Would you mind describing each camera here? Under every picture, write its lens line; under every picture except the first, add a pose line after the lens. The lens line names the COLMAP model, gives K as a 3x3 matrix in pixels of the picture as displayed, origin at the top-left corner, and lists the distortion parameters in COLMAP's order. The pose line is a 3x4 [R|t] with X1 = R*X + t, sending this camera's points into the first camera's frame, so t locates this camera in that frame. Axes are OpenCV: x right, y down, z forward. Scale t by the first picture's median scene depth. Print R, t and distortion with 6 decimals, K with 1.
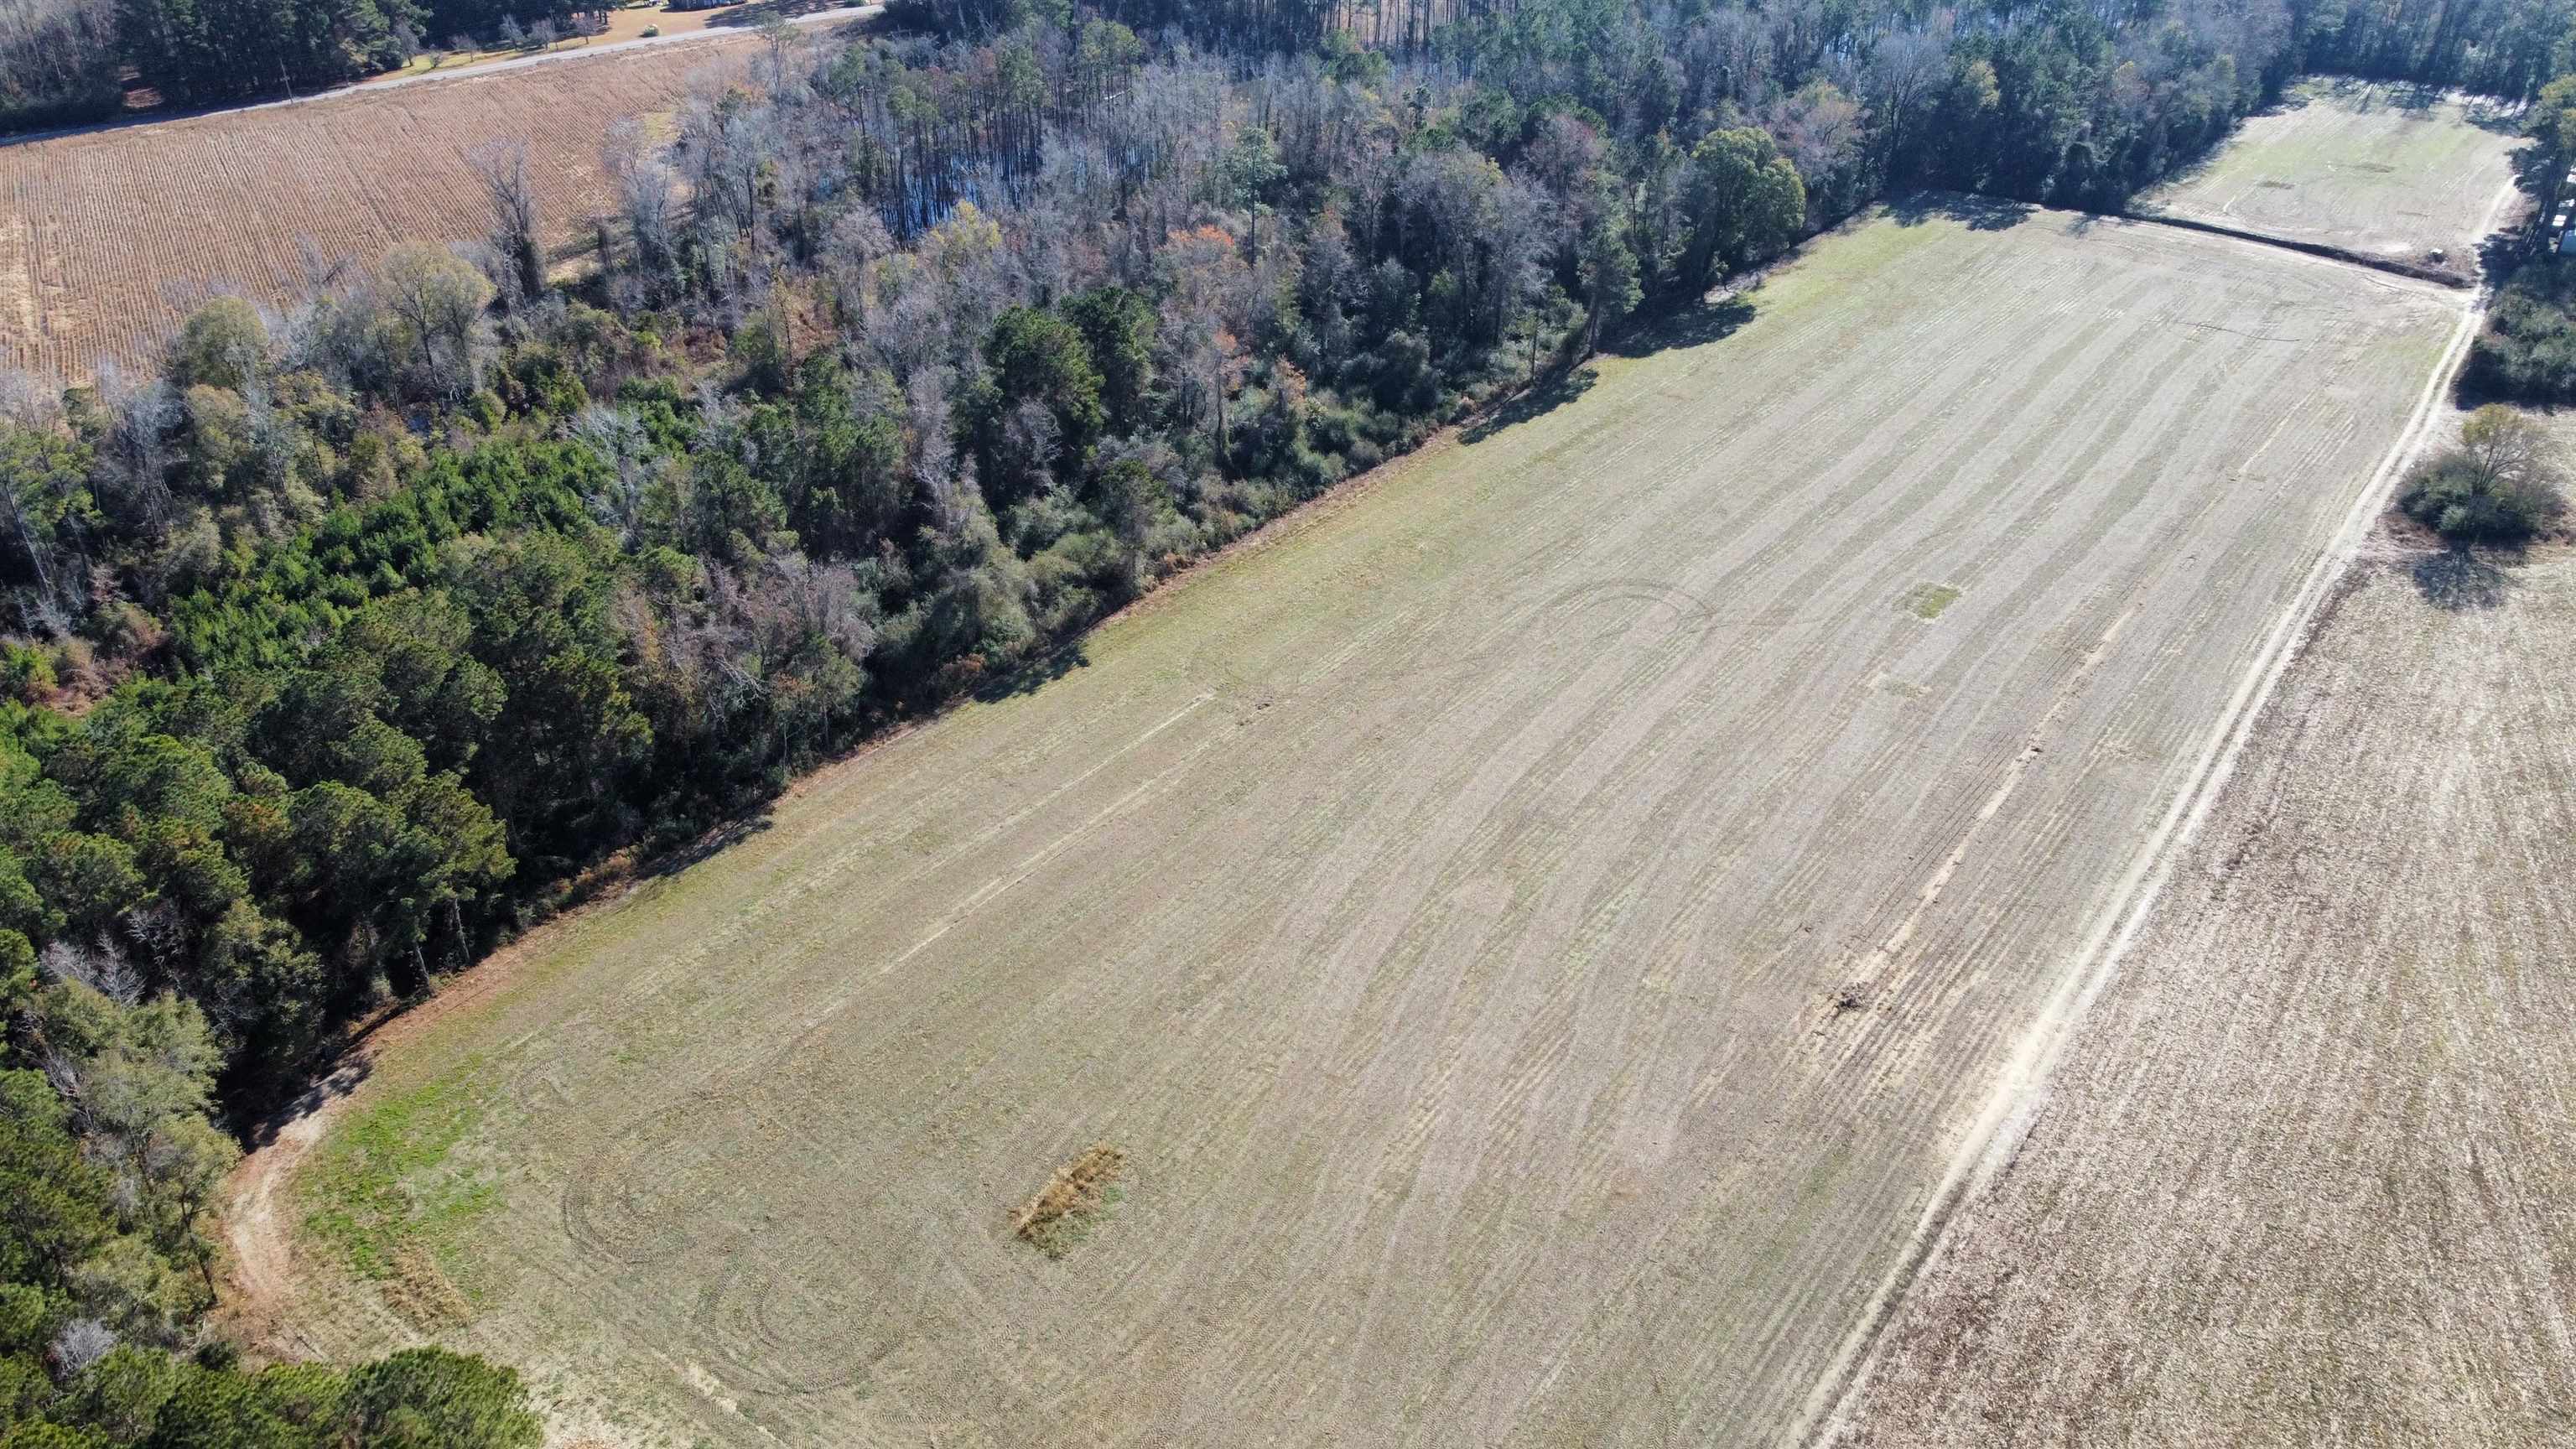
lens RADIAL K [[1962.8, 0, 1288.0], [0, 1962.8, 724.5], [0, 0, 1]] dist [0.001010, -0.002021]
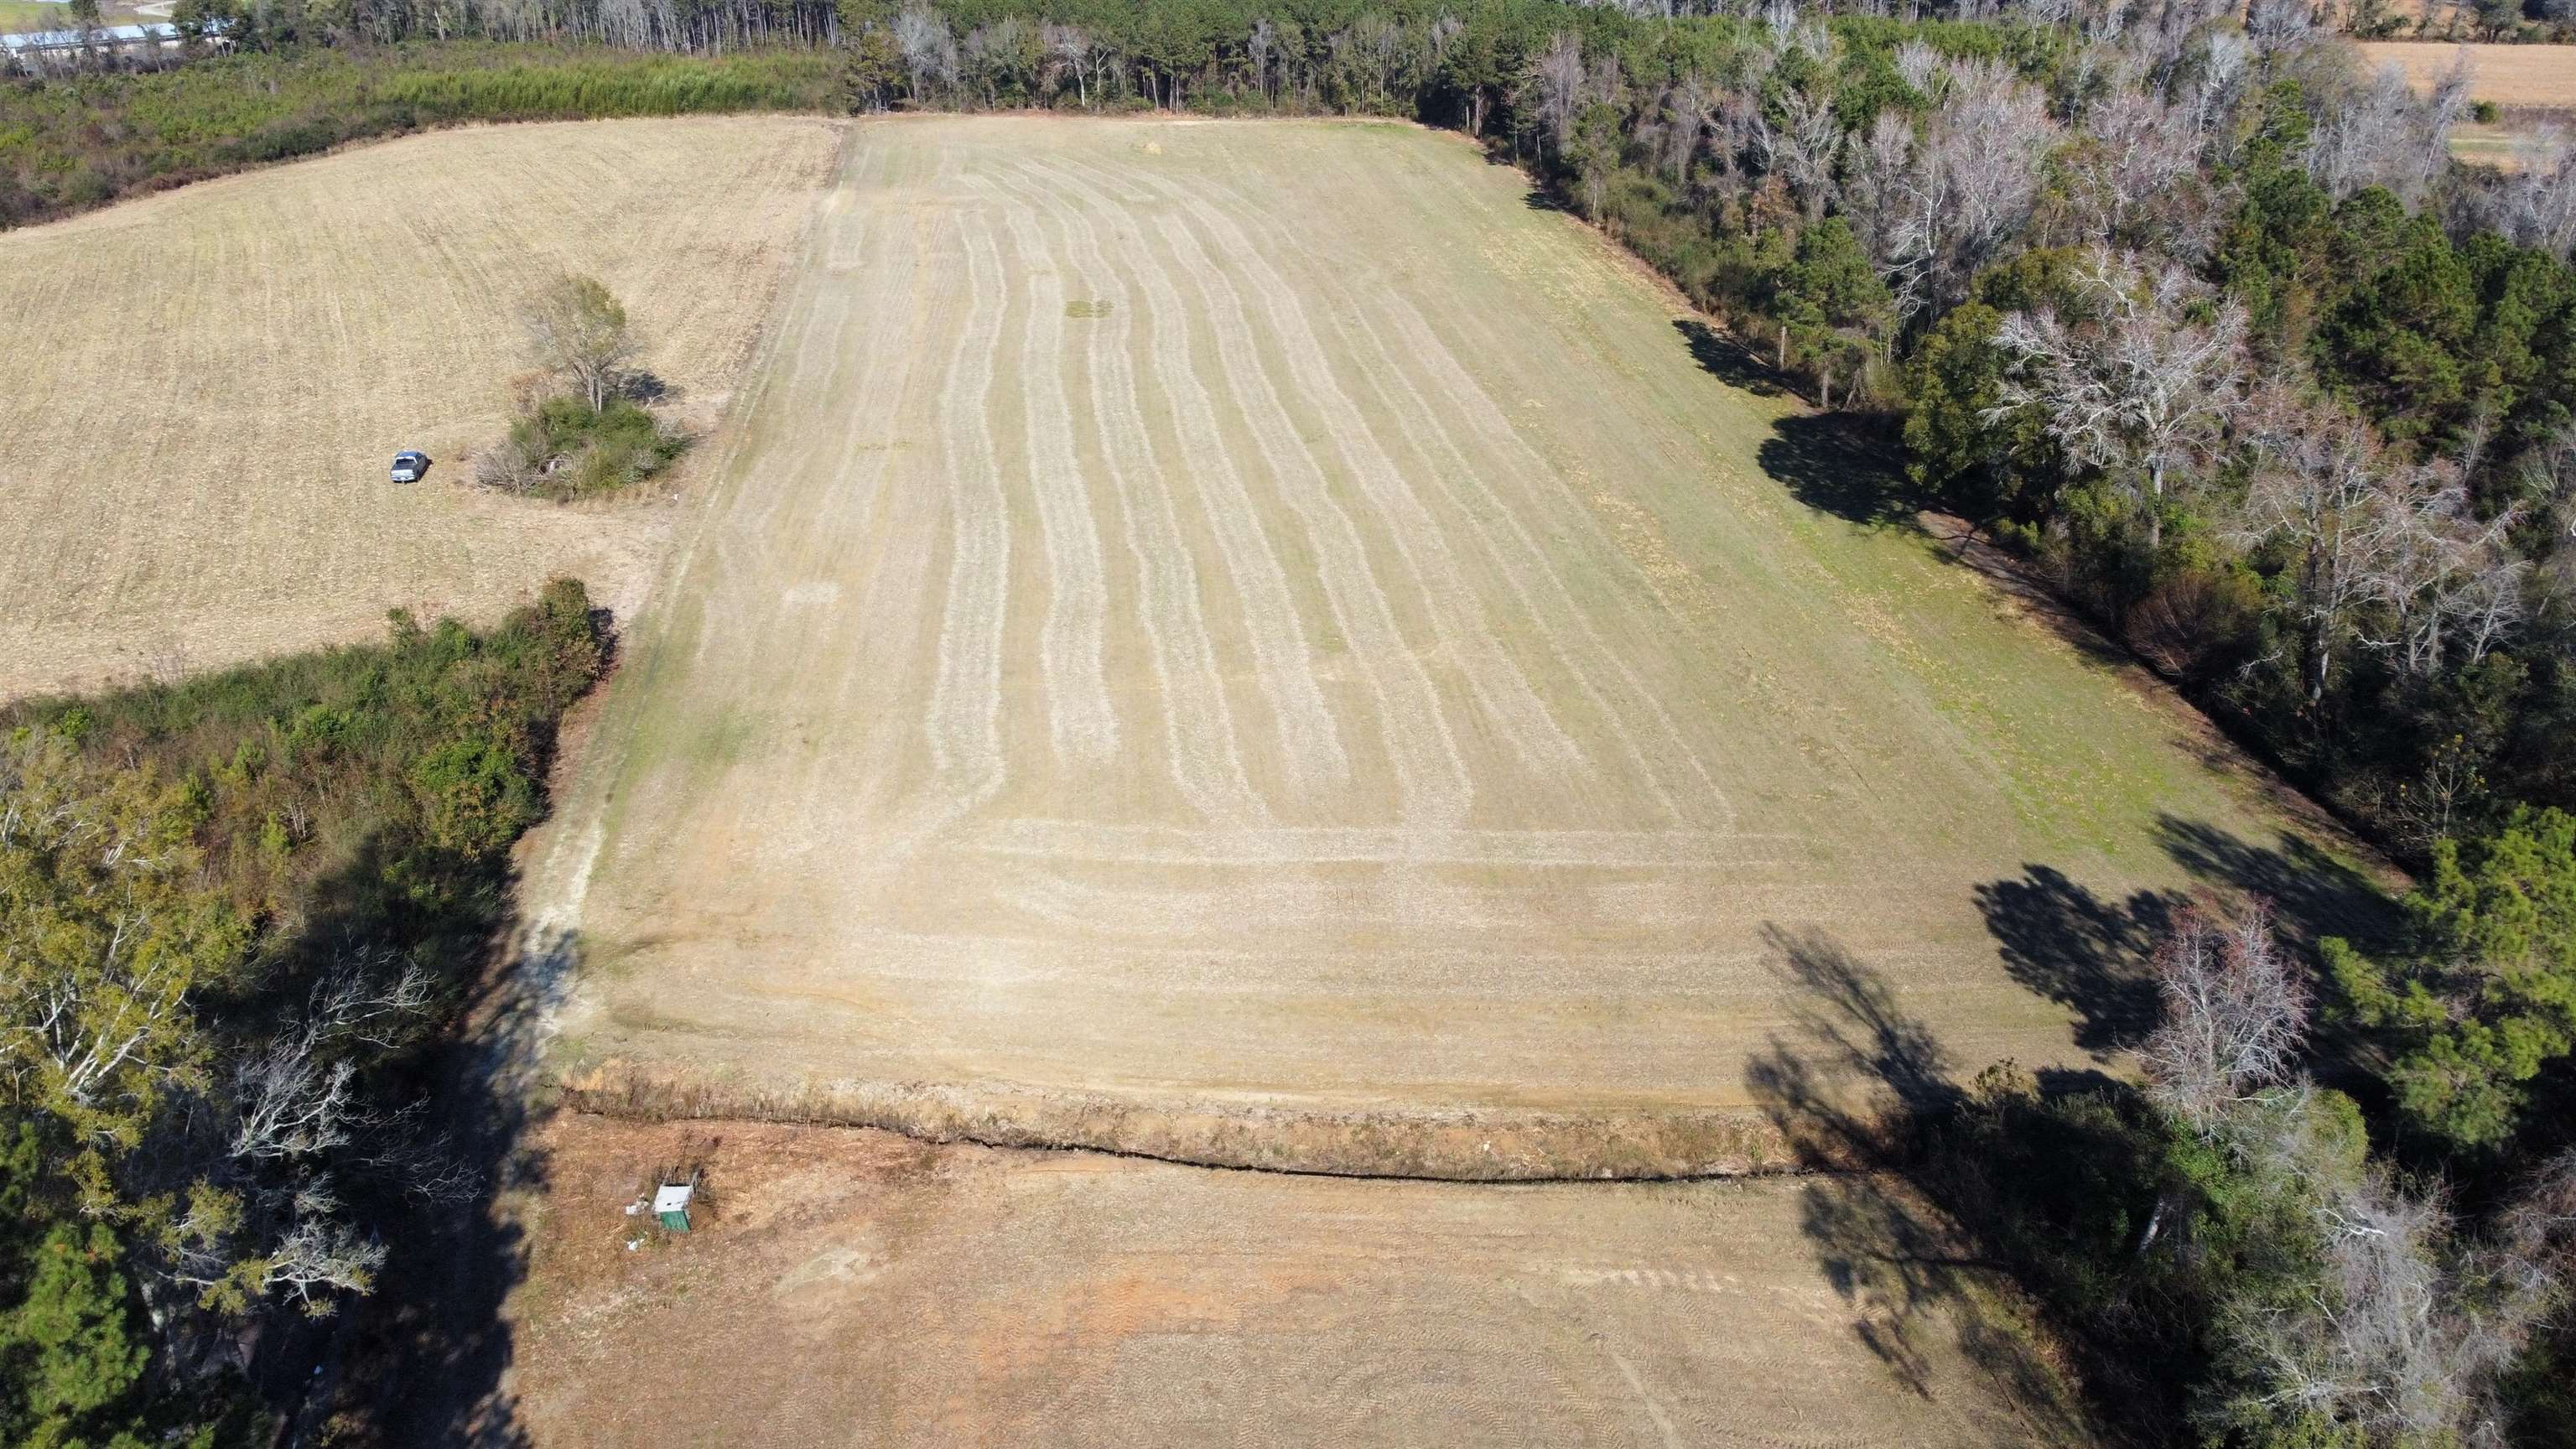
lens RADIAL K [[1960.9, 0, 1288.0], [0, 1960.9, 724.5], [0, 0, 1]] dist [0.005675, -0.010805]
pose [[-0.719009, 0.295777, -0.628921, 0.984102], [-0.355689, 0.620829, 0.698610, -0.698462], [0.597086, 0.726008, -0.341177, 1.602846]]
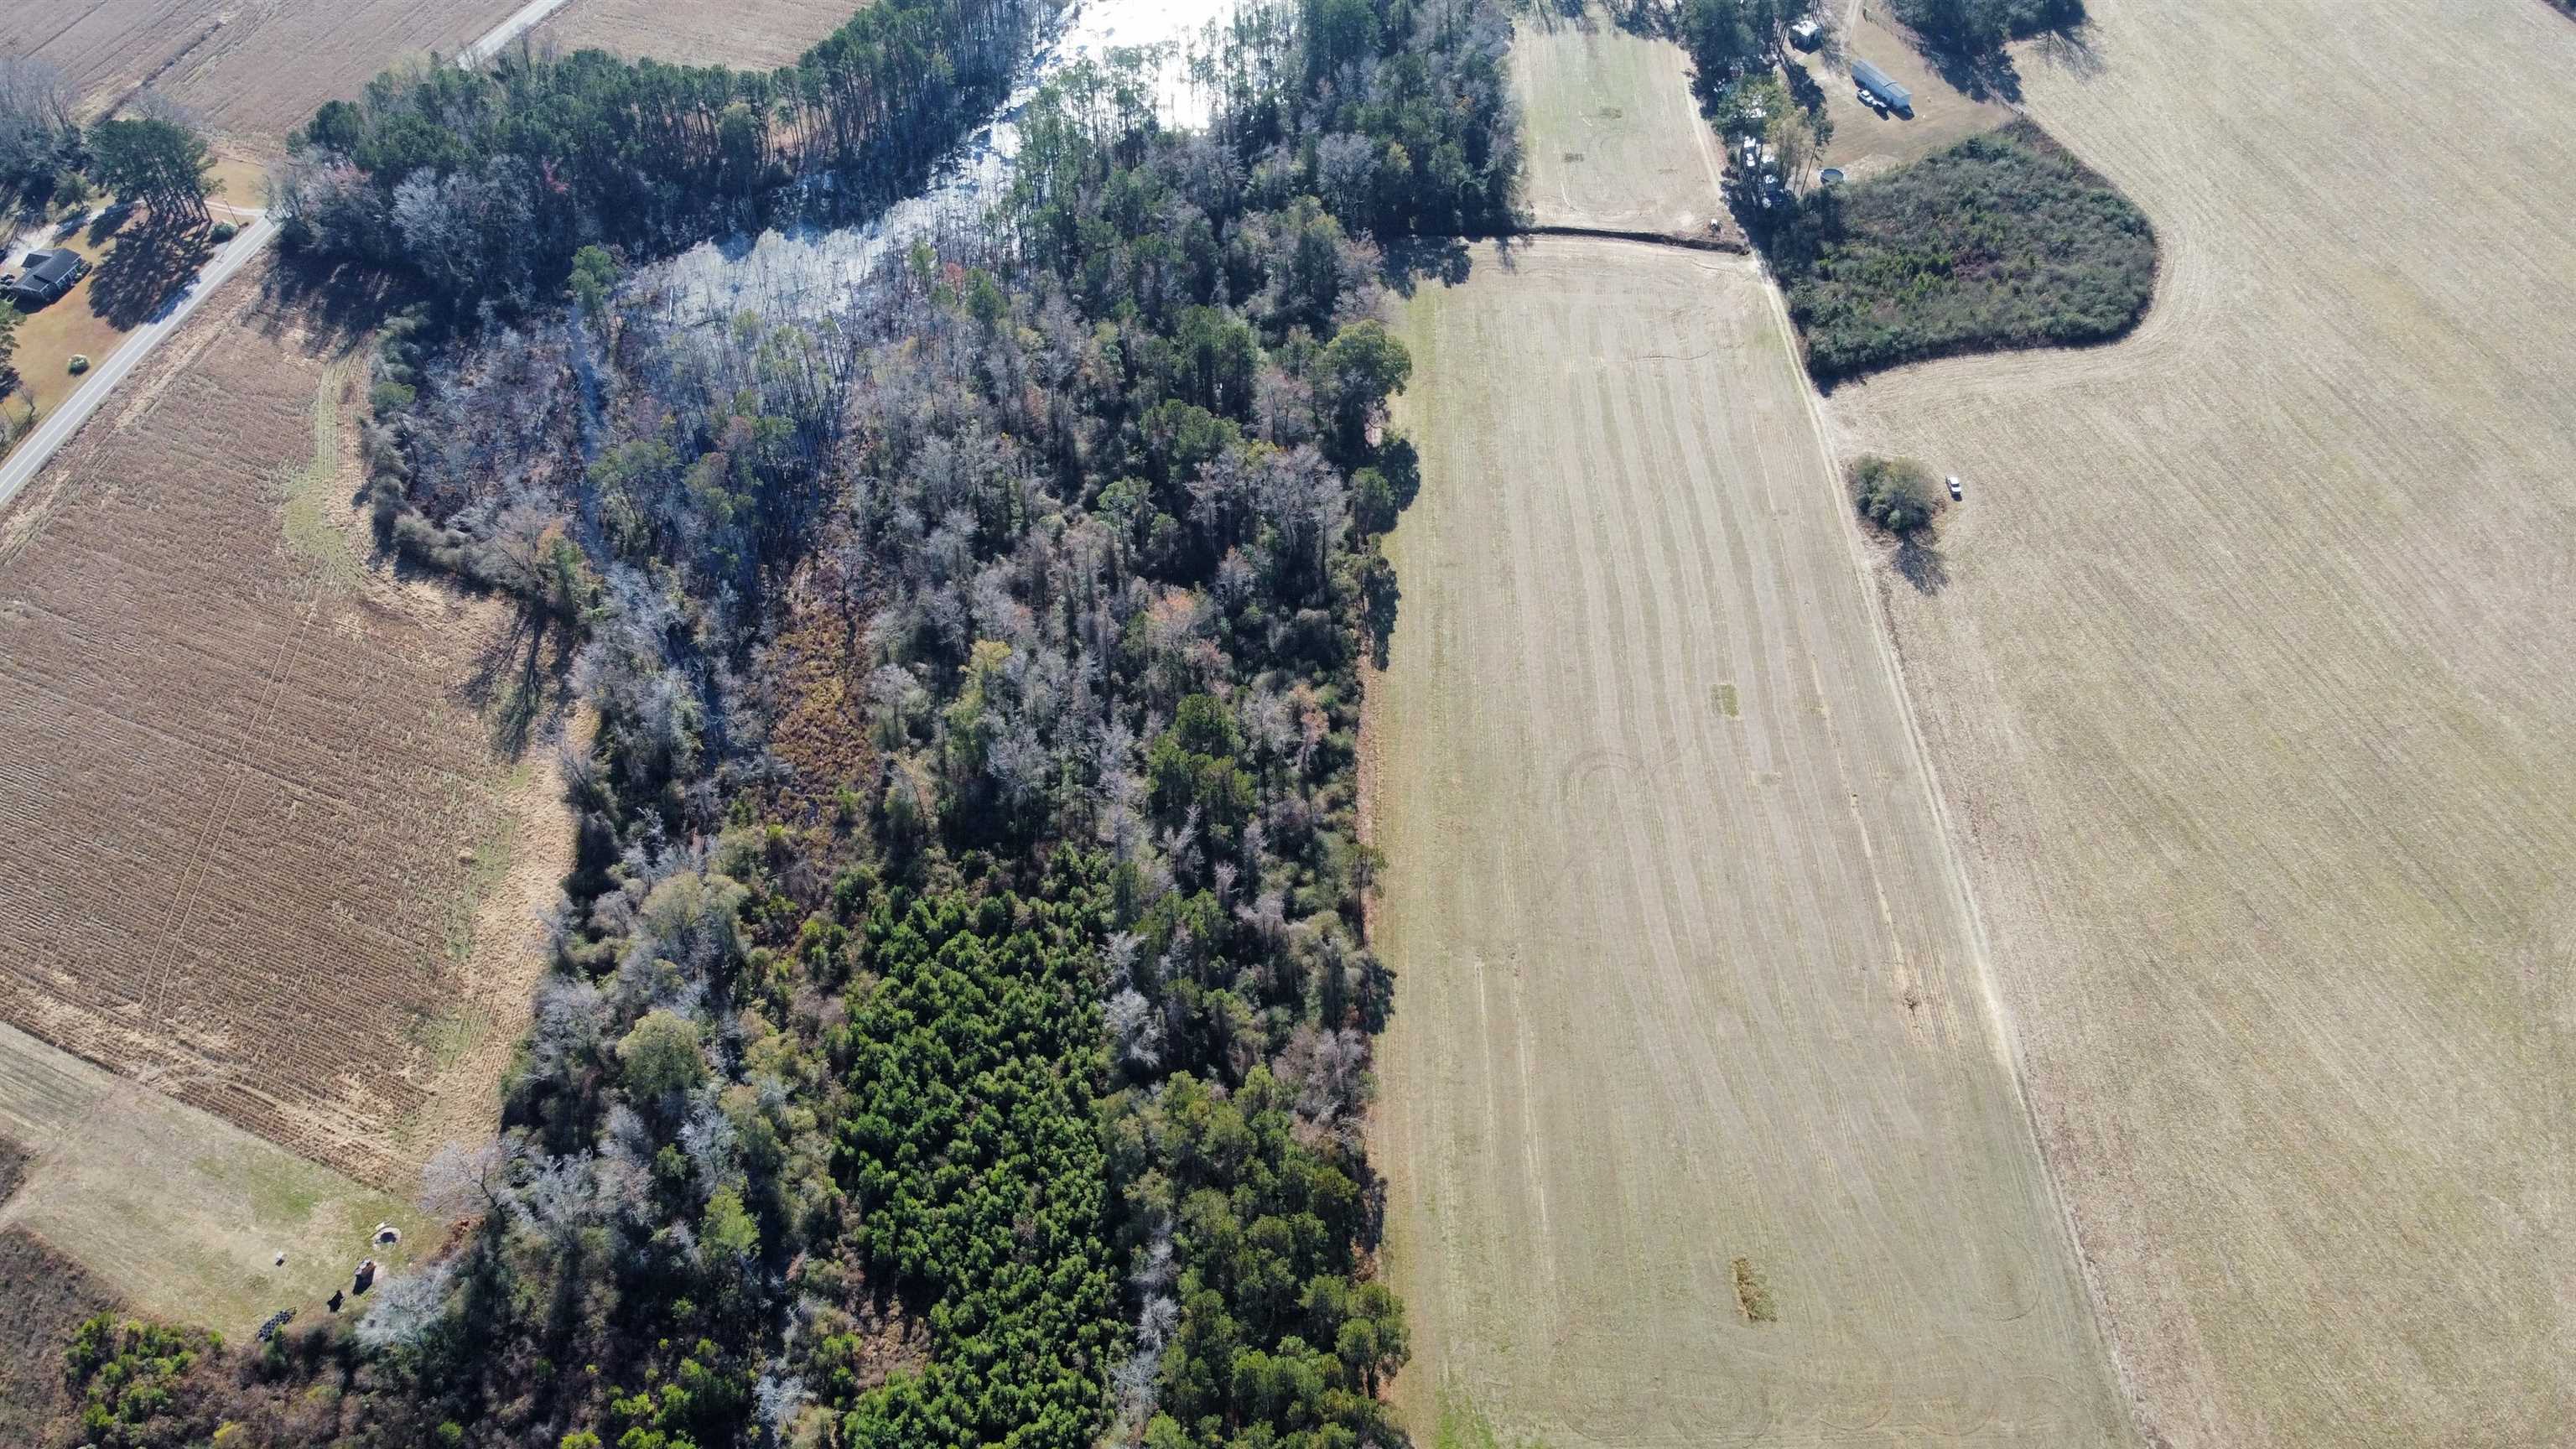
lens RADIAL K [[1960.9, 0, 1288.0], [0, 1960.9, 724.5], [0, 0, 1]] dist [0.005675, -0.010805]
pose [[0.799522, -0.448572, 0.399435, -0.724329], [0.315404, 0.879500, 0.356371, -0.815885], [-0.511161, -0.158943, 0.844660, -0.312869]]
